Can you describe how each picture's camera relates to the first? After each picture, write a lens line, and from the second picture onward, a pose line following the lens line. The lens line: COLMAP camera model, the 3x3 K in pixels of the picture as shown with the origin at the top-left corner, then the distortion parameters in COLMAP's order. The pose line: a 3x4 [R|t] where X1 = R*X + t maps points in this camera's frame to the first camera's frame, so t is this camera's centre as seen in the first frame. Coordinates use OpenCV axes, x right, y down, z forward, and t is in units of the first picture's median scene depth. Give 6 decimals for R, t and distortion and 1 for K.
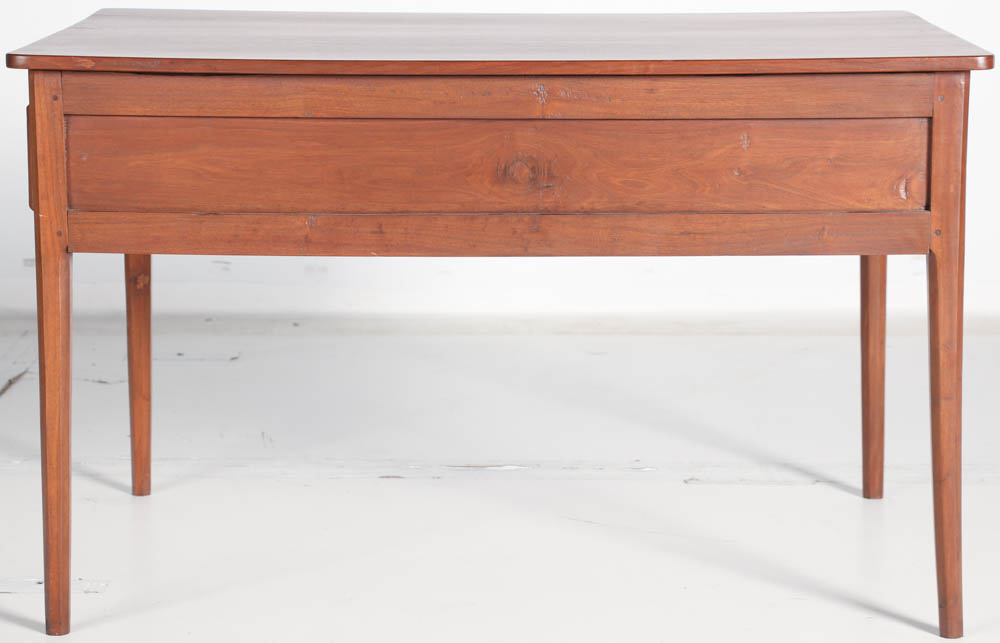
lens RADIAL K [[3030.8, 0, 500.6], [0, 3030.8, 323.2], [0, 0, 1]] dist [0.753232, 0.000000]
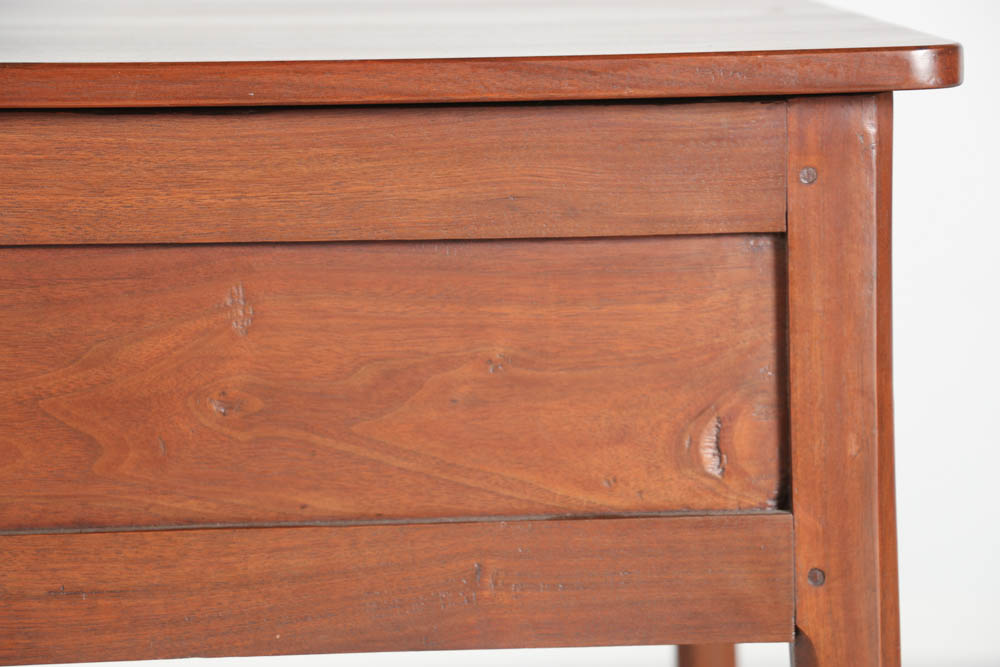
lens RADIAL K [[4507.2, 0, 502.4], [0, 4507.2, 335.4], [0, 0, 1]] dist [1.043320, 0.000000]
pose [[0.997781, -0.022820, 0.062547, 0.077999], [0.024760, 0.999231, -0.030419, -0.041360], [-0.061805, 0.031900, 0.997578, 0.511589]]
